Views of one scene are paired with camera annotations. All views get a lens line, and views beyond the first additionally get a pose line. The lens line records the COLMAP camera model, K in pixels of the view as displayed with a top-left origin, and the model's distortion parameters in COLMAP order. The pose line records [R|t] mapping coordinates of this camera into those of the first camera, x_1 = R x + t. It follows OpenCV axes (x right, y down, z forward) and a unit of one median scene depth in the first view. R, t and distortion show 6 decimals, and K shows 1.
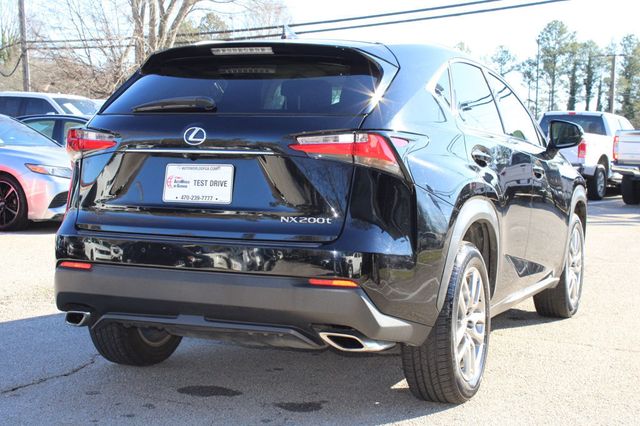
lens RADIAL K [[1149.3, 0, 321.2], [0, 1149.3, 213.7], [0, 0, 1]] dist [-0.035483, 0.000000]
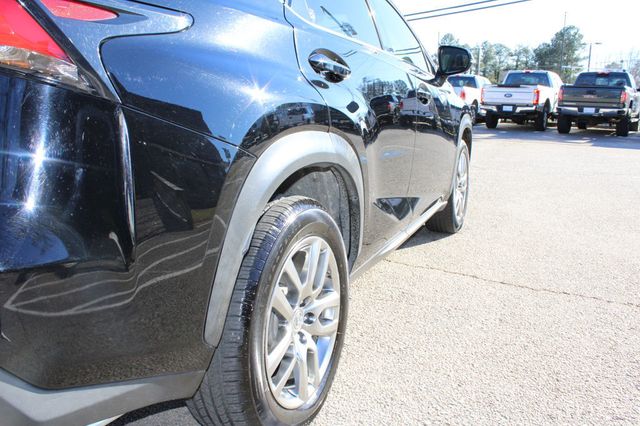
lens RADIAL K [[523.6, 0, 319.1], [0, 523.6, 213.9], [0, 0, 1]] dist [-0.140270, 0.062327]
pose [[0.999015, -0.011241, -0.042926, 0.121353], [0.017673, 0.988136, 0.152562, -0.008972], [0.040701, -0.153170, 0.987361, 0.574053]]
